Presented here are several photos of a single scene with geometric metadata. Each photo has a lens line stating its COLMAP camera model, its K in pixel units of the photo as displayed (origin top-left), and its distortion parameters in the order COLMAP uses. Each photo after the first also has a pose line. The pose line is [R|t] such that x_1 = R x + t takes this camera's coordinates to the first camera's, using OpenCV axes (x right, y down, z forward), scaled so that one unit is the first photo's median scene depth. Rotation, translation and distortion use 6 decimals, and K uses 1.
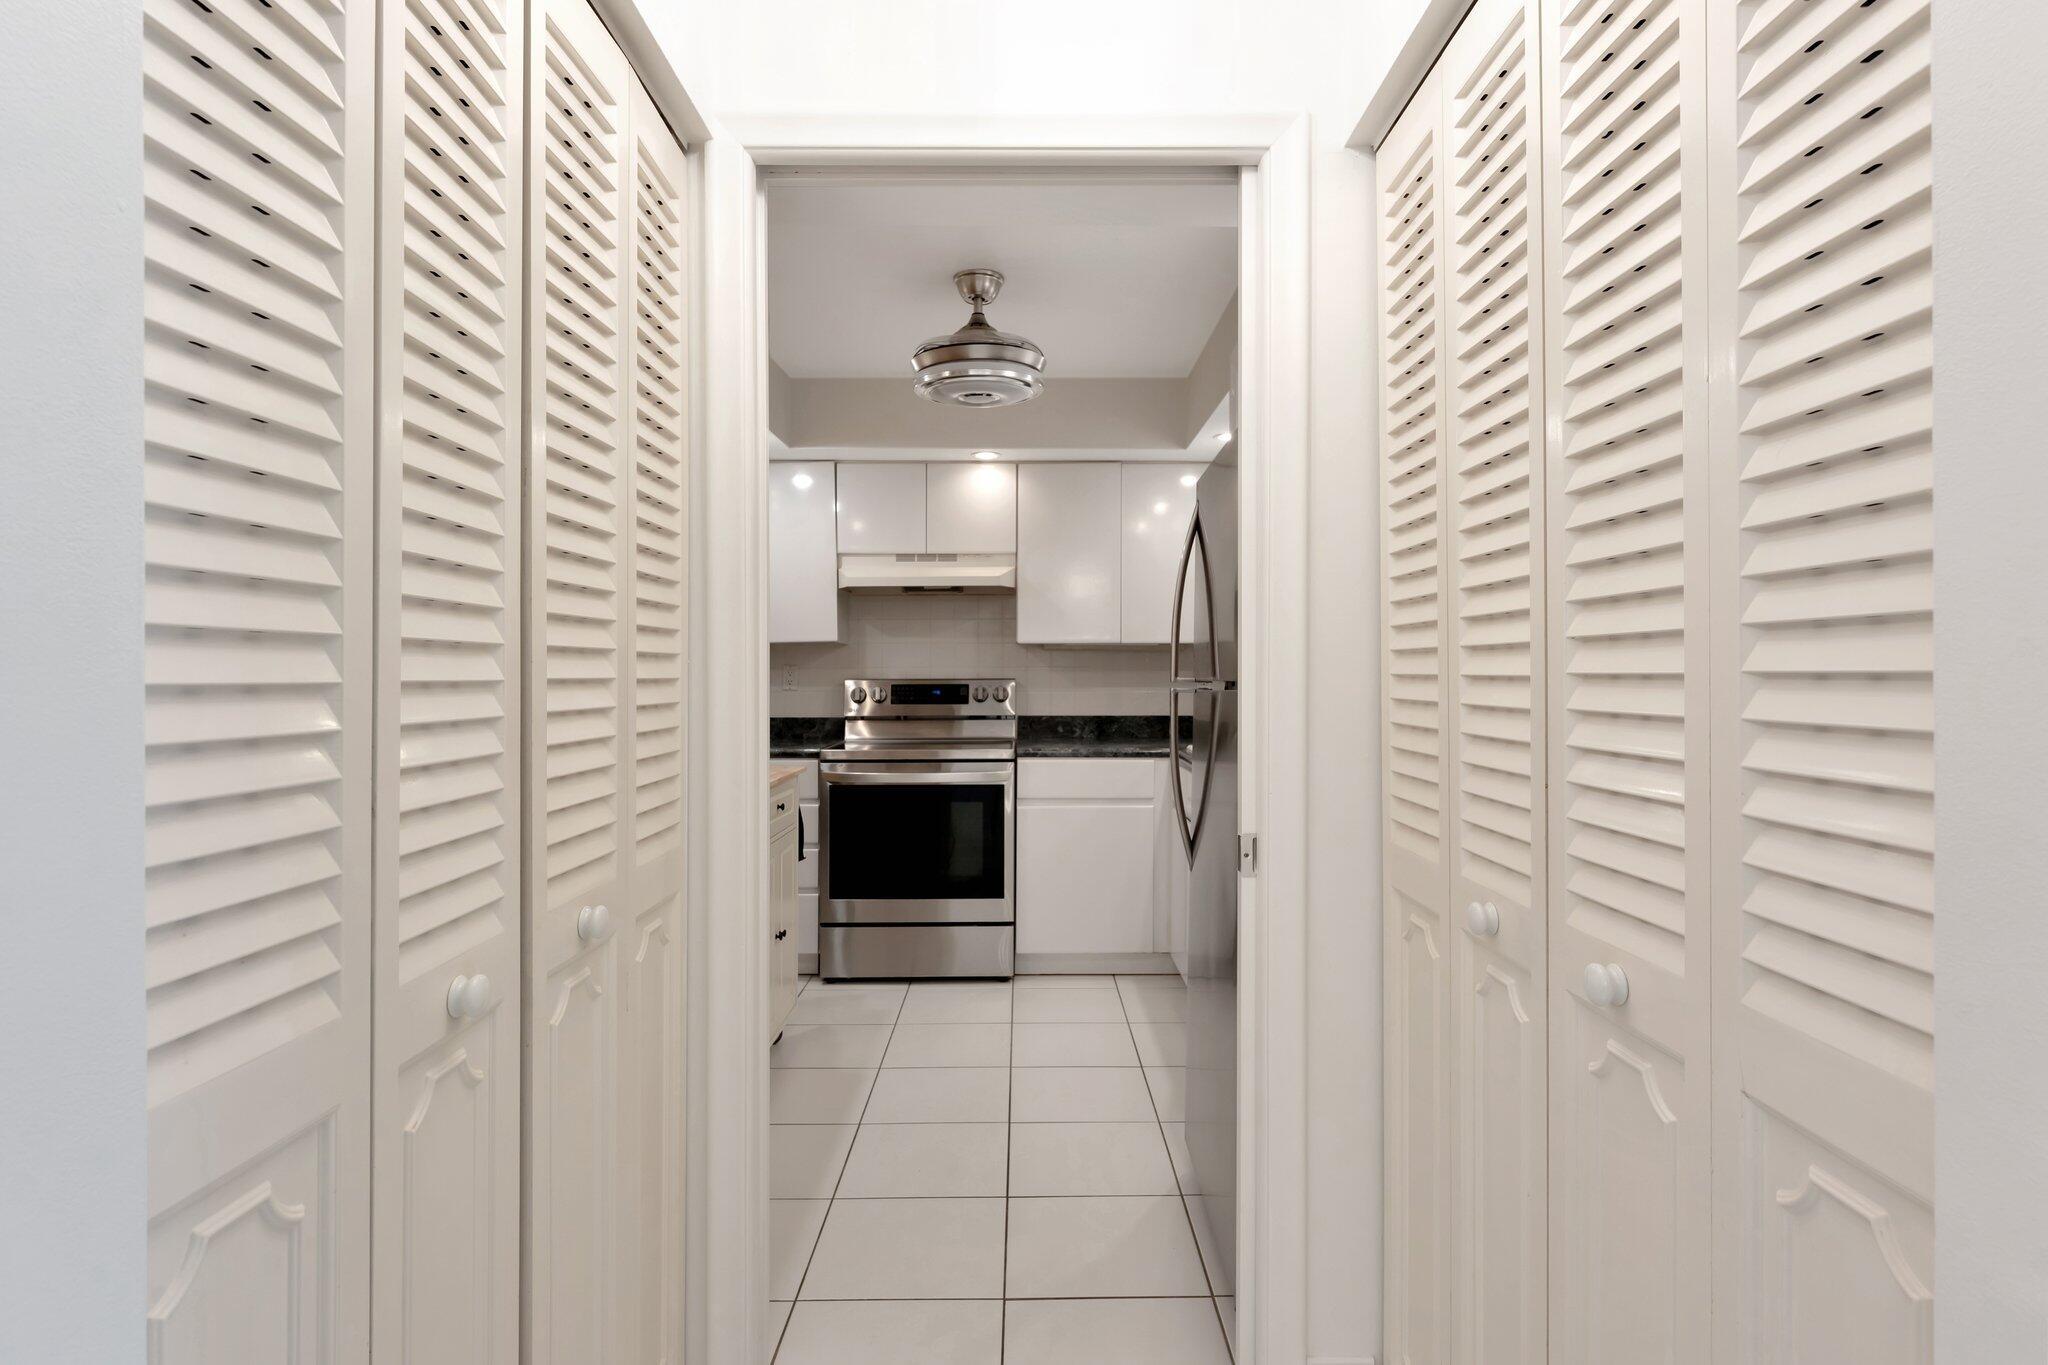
lens RADIAL K [[1081.4, 0, 1029.3], [0, 1081.4, 674.5], [0, 0, 1]] dist [0.032233, 0.000816]
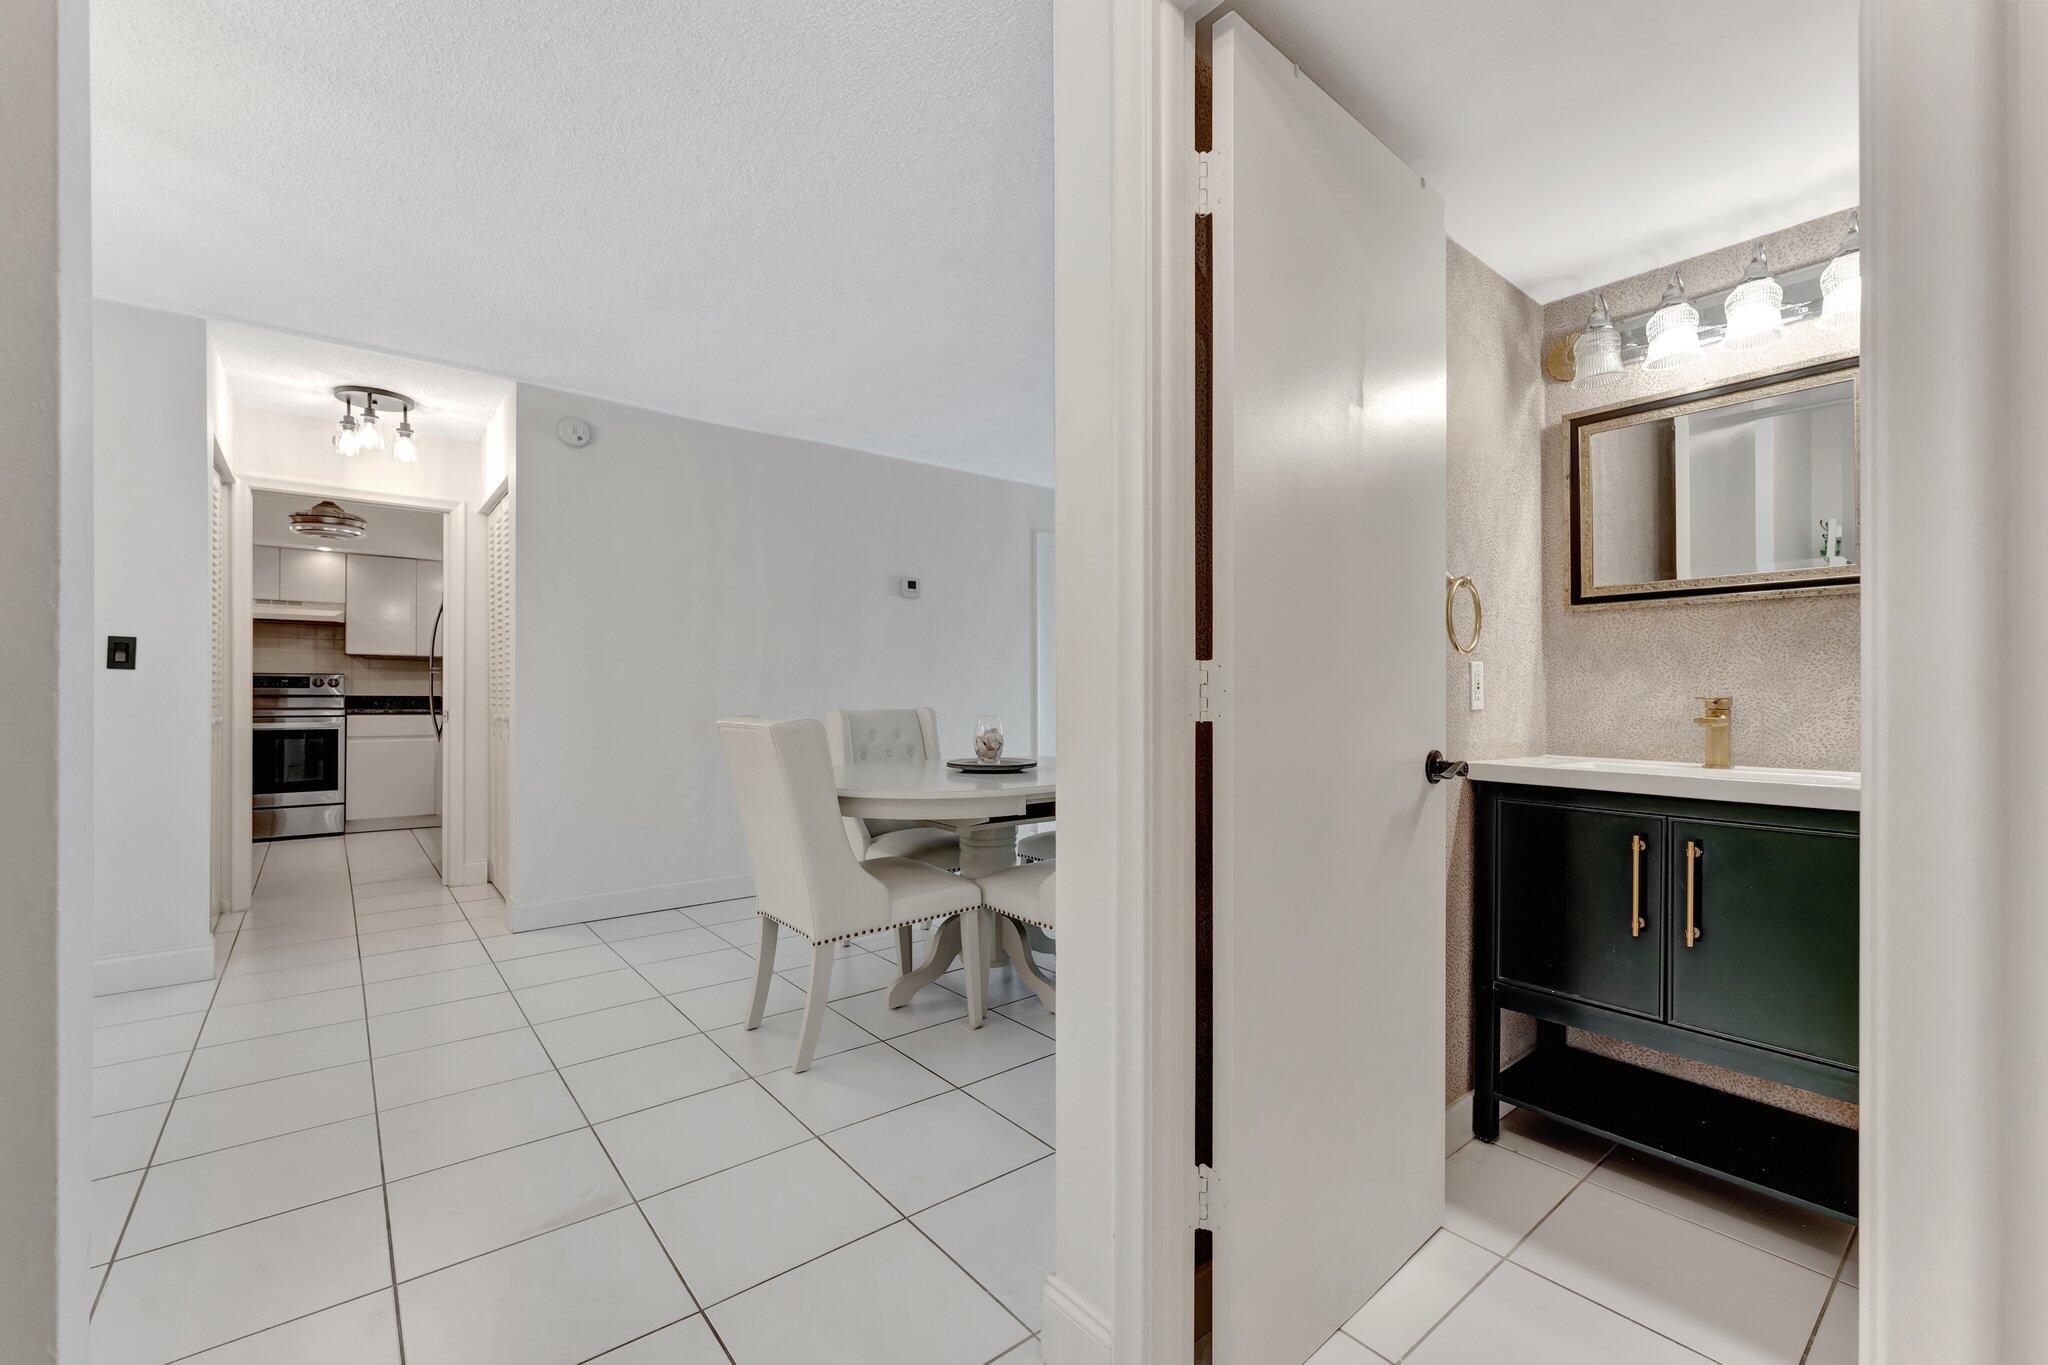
lens RADIAL K [[878.6, 0, 1037.5], [0, 878.6, 694.7], [0, 0, 1]] dist [-0.001013, 0.000067]
pose [[0.781215, 0.000386, 0.624263, -0.025873], [-0.000970, 0.999999, 0.000596, 0.039212], [-0.624262, -0.001072, 0.781214, -0.903972]]
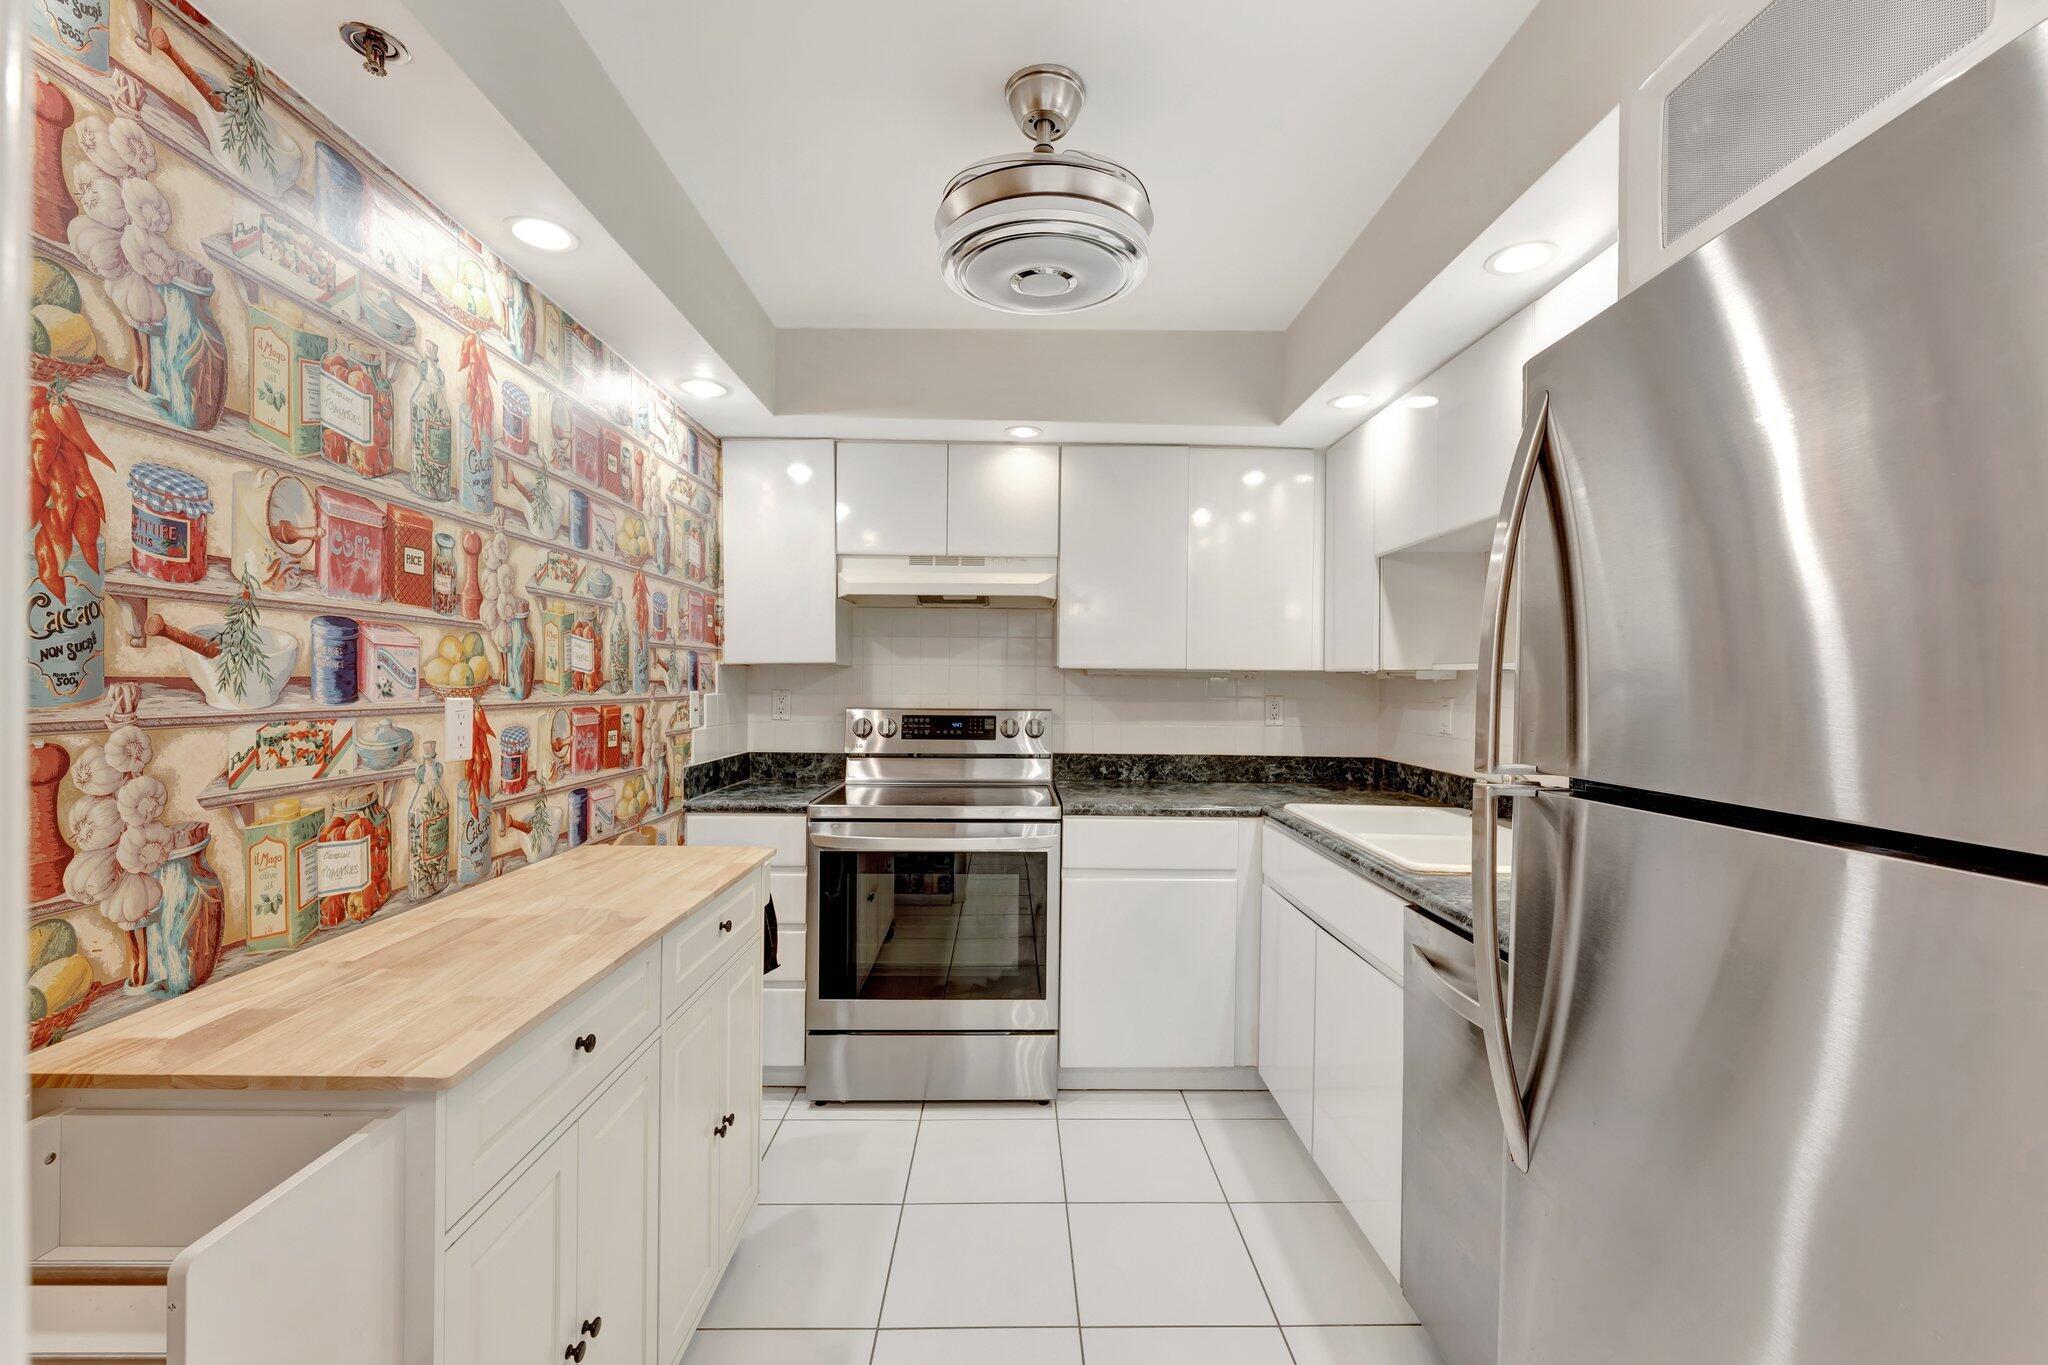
lens RADIAL K [[878.6, 0, 1022.1], [0, 878.6, 692.8], [0, 0, 1]] dist [-0.001013, 0.000067]
pose [[0.999940, 0.009467, 0.005423, -0.043912], [-0.009500, 0.999936, 0.006102, -0.014594], [-0.005365, -0.006153, 0.999967, 0.361916]]
